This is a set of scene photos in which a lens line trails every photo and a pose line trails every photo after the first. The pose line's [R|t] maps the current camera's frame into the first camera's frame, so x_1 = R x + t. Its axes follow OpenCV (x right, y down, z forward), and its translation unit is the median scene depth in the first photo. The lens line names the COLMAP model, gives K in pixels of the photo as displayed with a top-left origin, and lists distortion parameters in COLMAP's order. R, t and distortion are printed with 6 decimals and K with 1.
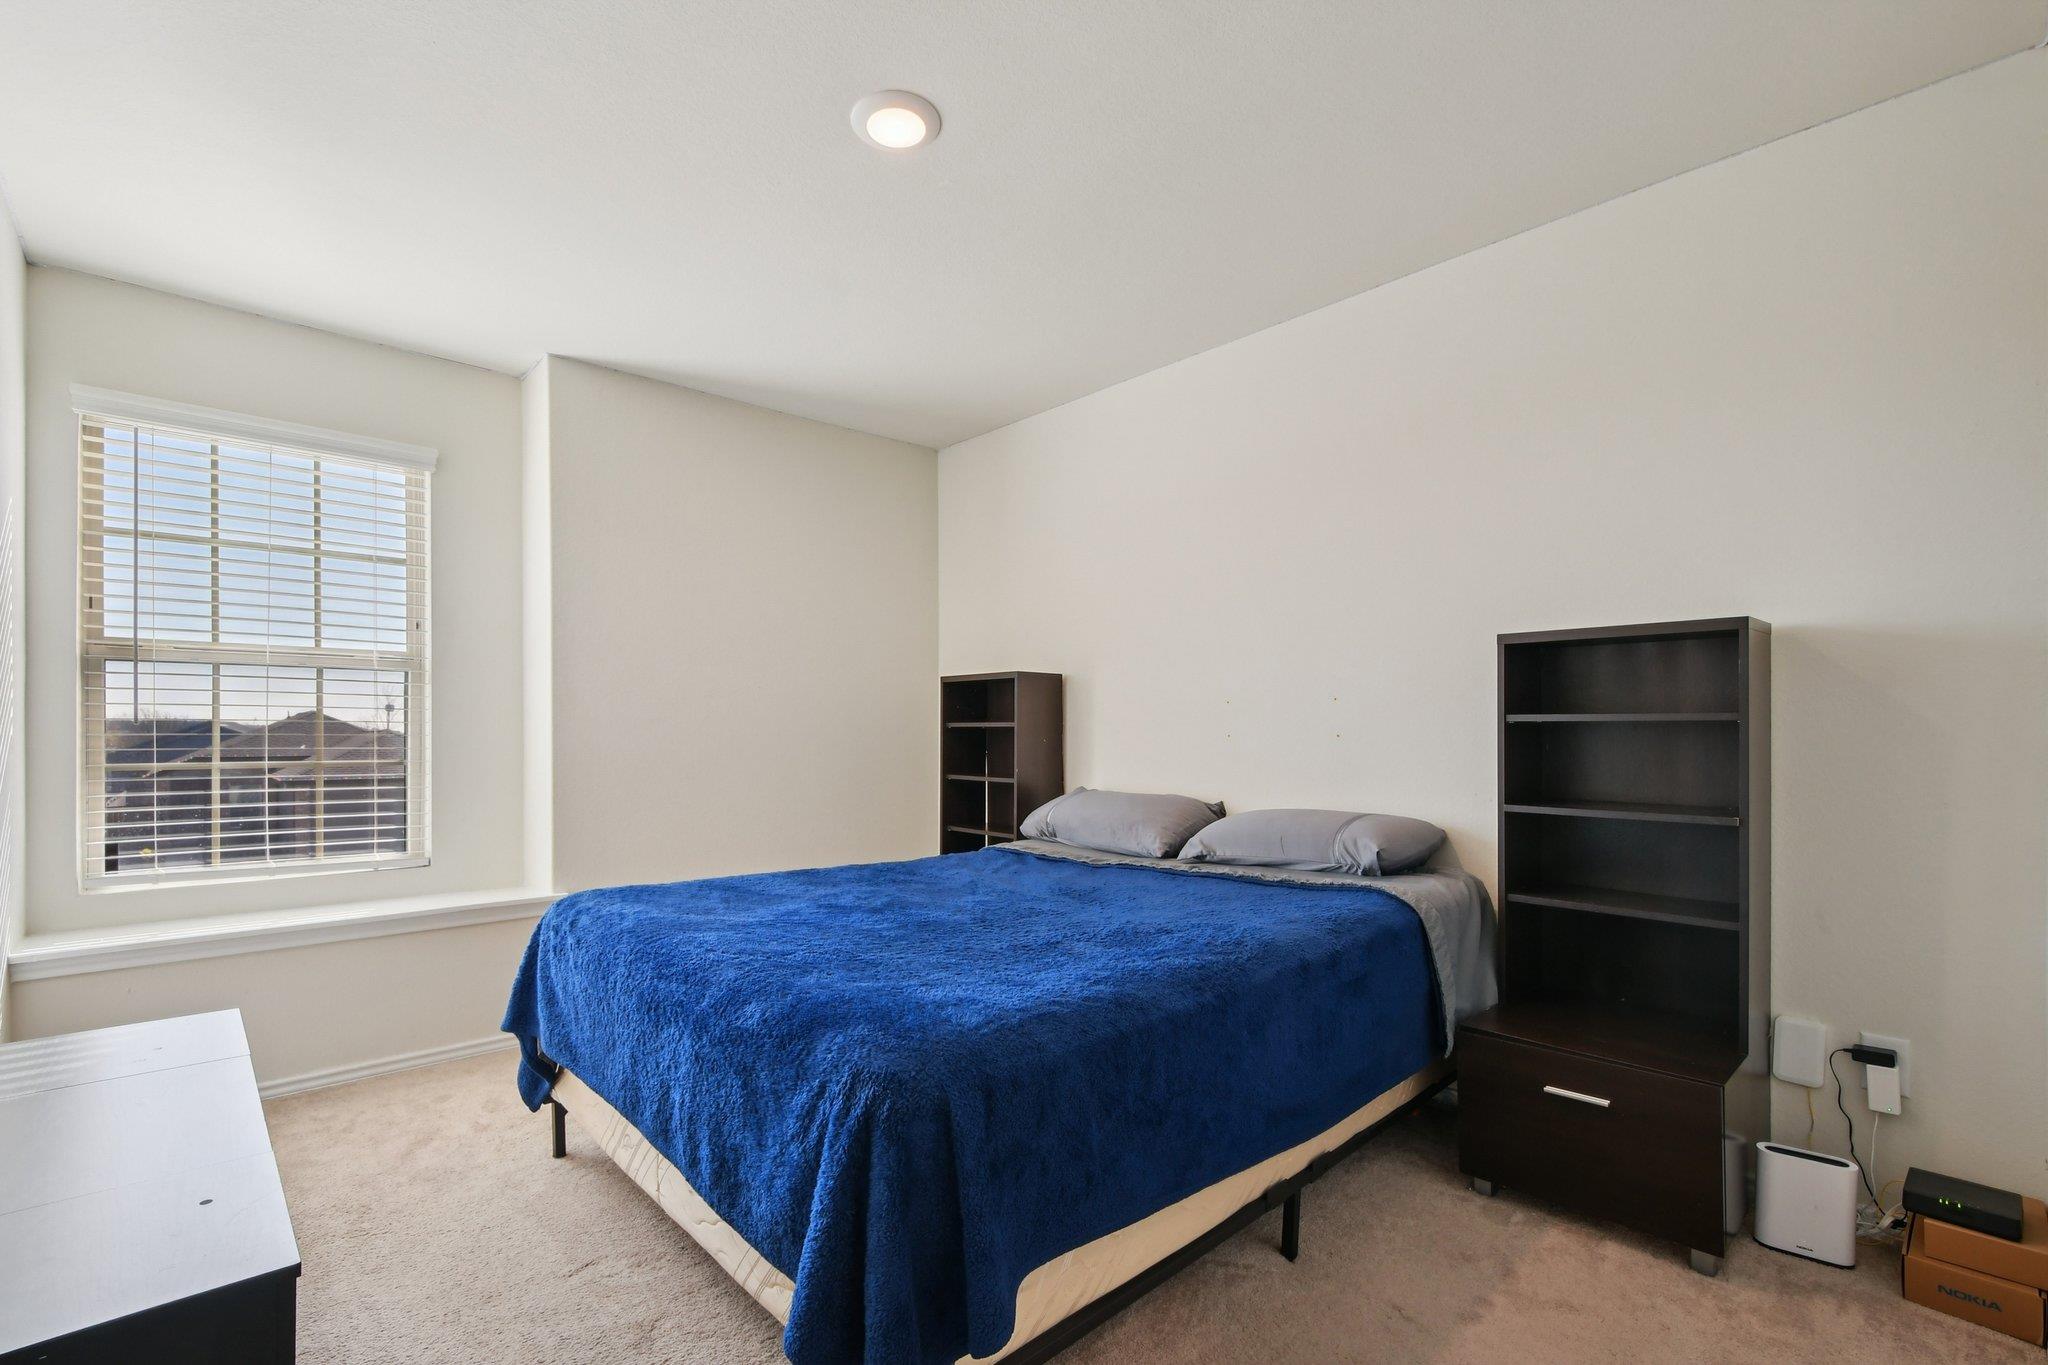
lens RADIAL K [[905.8, 0, 1020.3], [0, 905.8, 731.5], [0, 0, 1]] dist [0.001450, 0.000348]
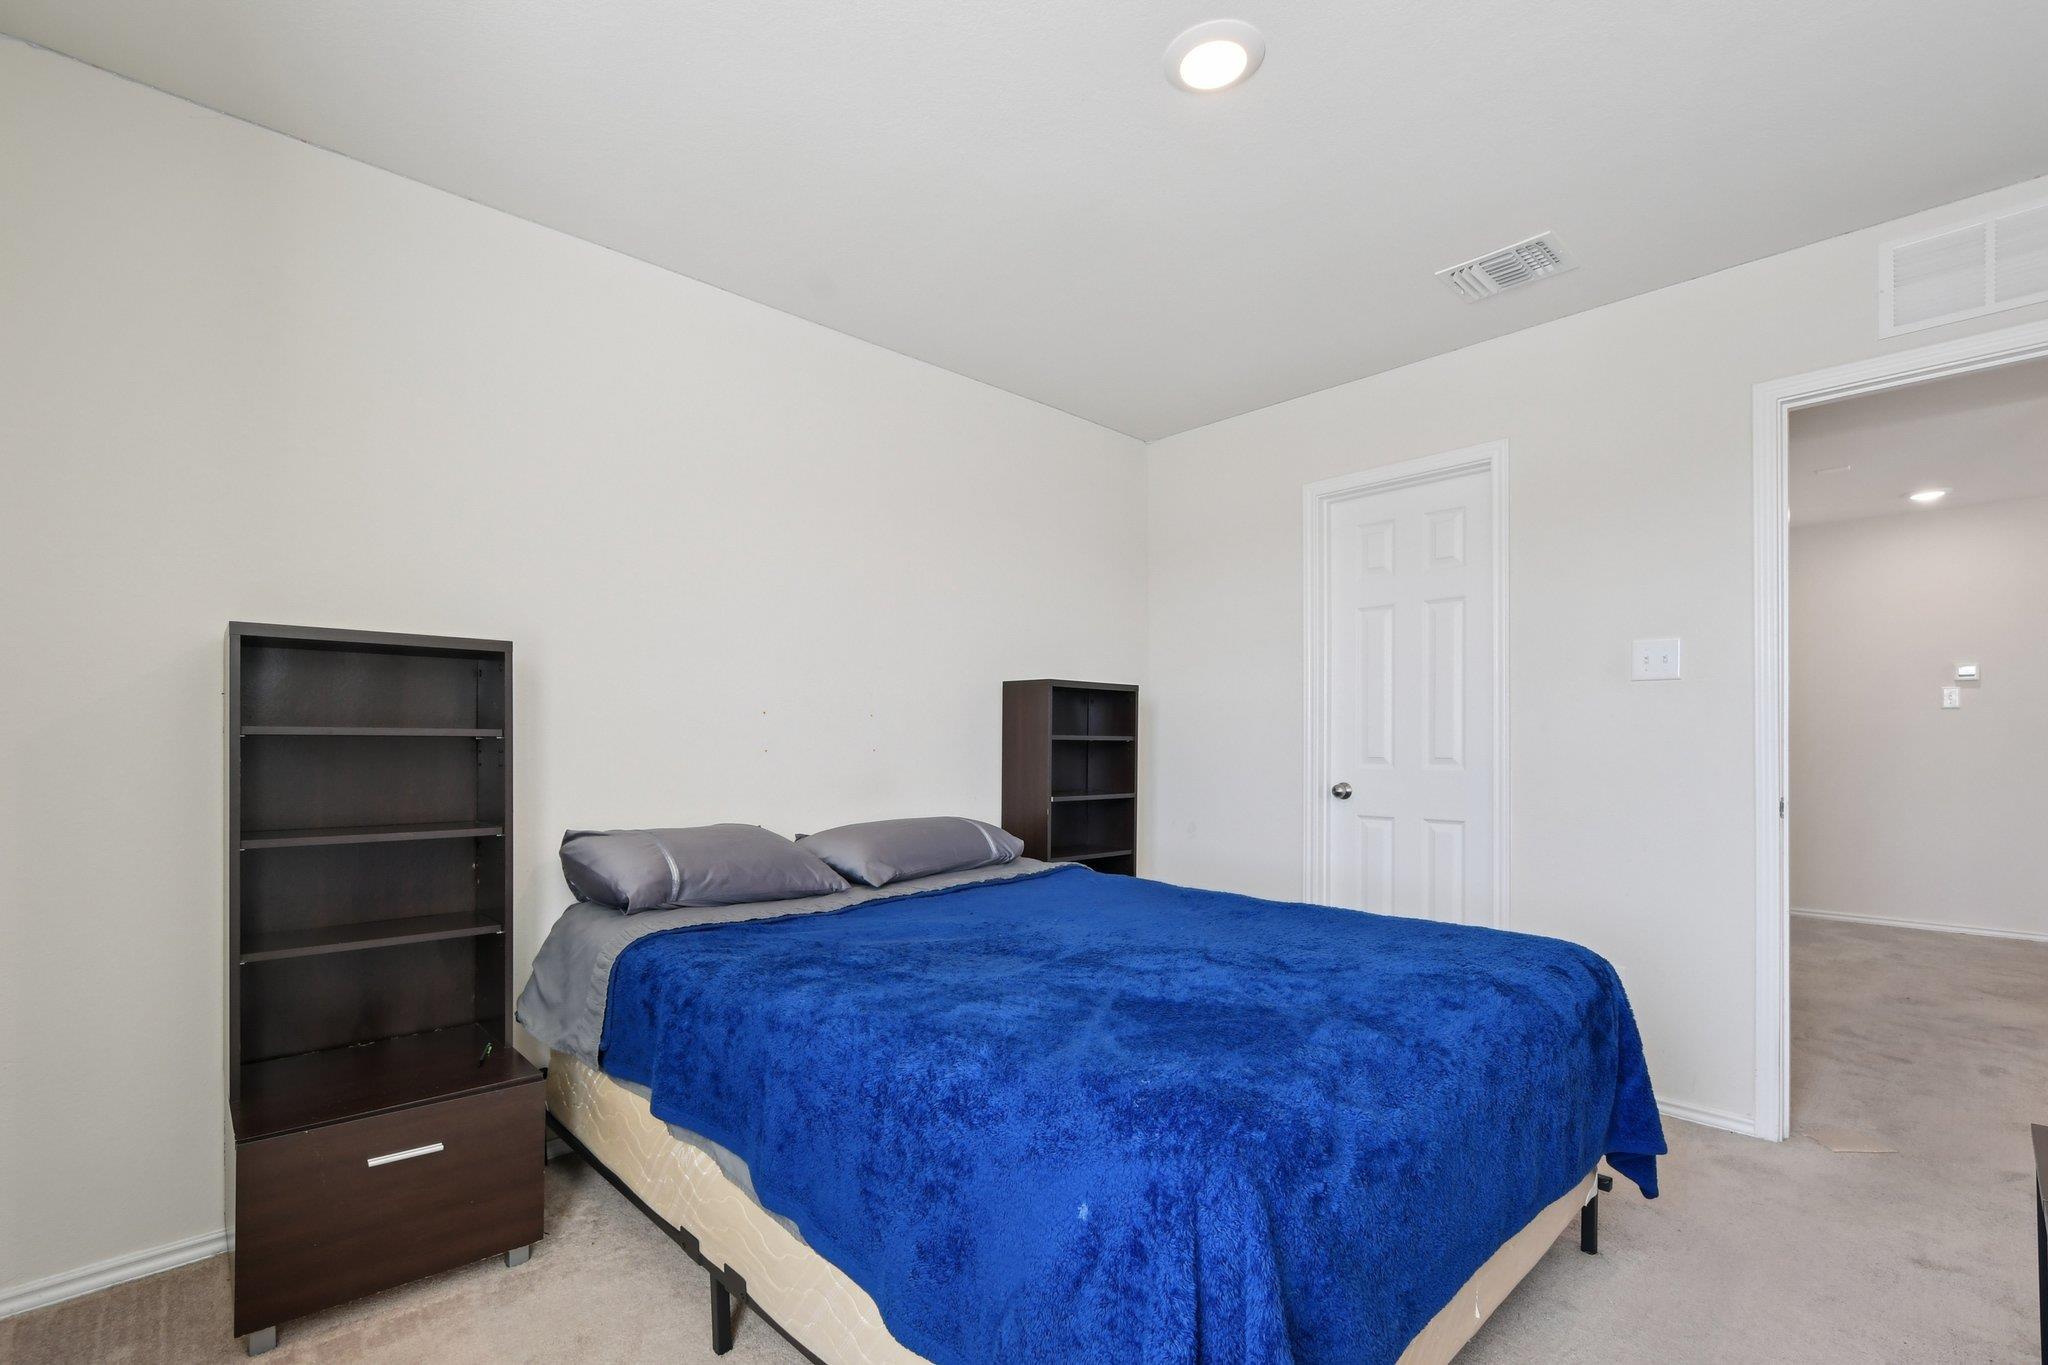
lens RADIAL K [[908.6, 0, 1011.0], [0, 908.6, 734.7], [0, 0, 1]] dist [0.001785, 0.000175]
pose [[-0.008134, 0.010456, 0.999912, -0.905973], [0.000467, 0.999945, -0.010453, 0.002280], [-0.999967, 0.000382, -0.008139, 1.067249]]
